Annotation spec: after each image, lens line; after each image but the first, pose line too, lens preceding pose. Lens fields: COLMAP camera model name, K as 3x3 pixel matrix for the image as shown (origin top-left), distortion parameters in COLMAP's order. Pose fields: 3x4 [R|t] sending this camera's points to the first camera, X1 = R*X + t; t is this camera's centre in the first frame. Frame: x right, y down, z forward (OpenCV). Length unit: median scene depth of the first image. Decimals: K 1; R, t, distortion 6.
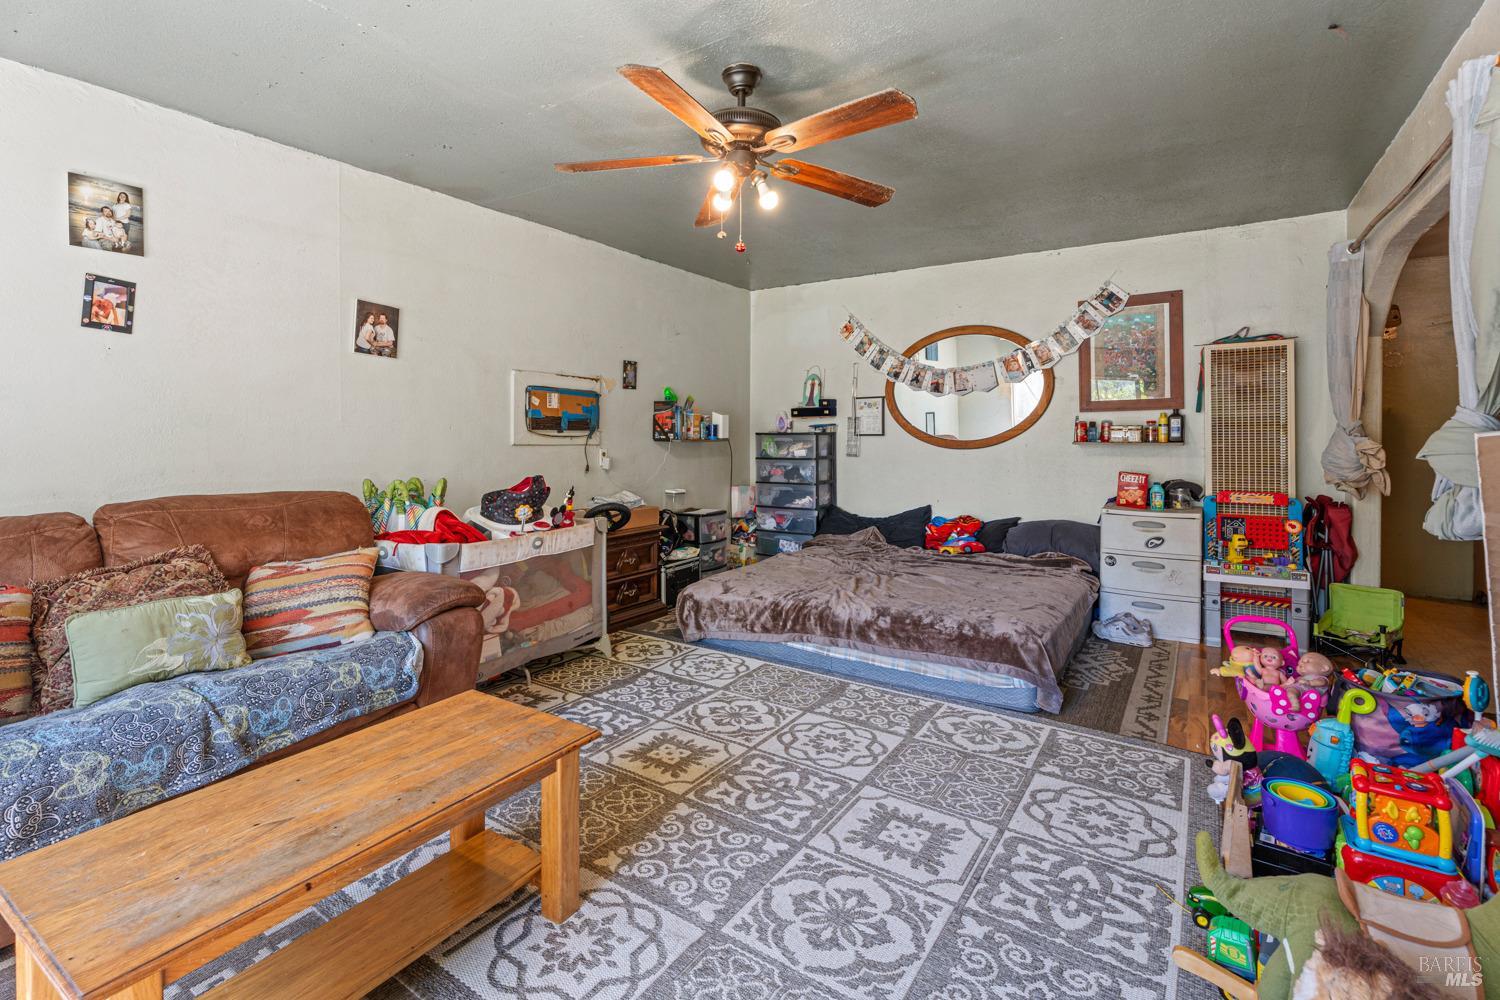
lens RADIAL K [[680.4, 0, 759.4], [0, 680.4, 443.4], [0, 0, 1]] dist [-0.000807, 0.000174]
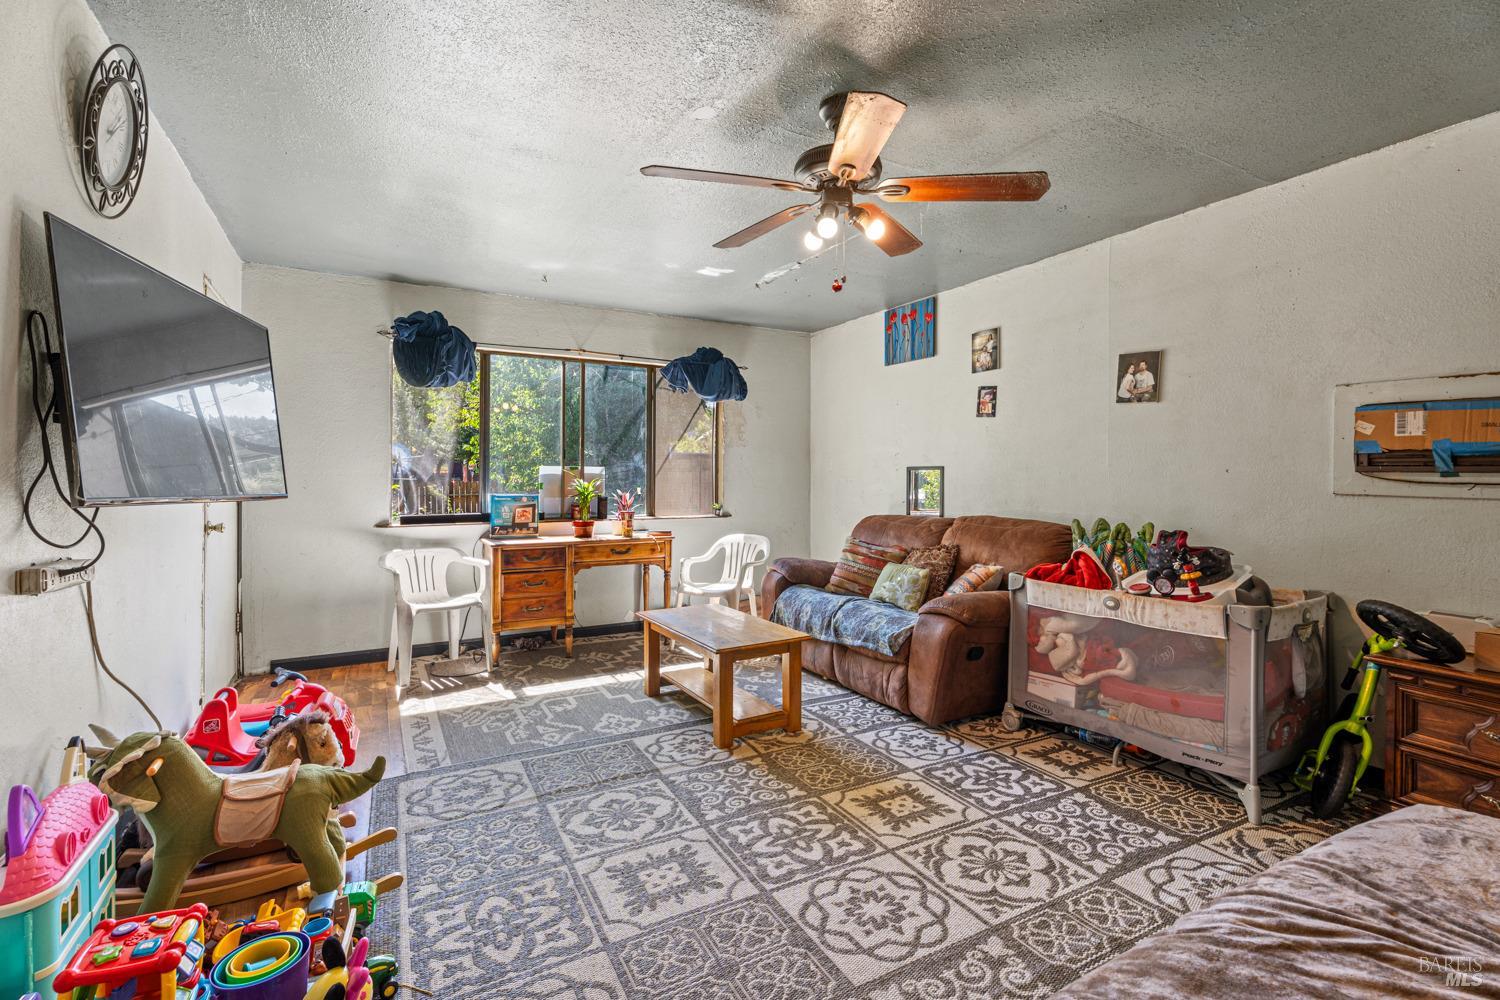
lens RADIAL K [[680.4, 0, 751.5], [0, 680.4, 485.7], [0, 0, 1]] dist [-0.000807, 0.000174]
pose [[-0.471043, 0.012919, -0.882016, 0.765585], [-0.013150, 0.999679, 0.021665, -0.019792], [0.882012, 0.021803, -0.470722, 1.168350]]
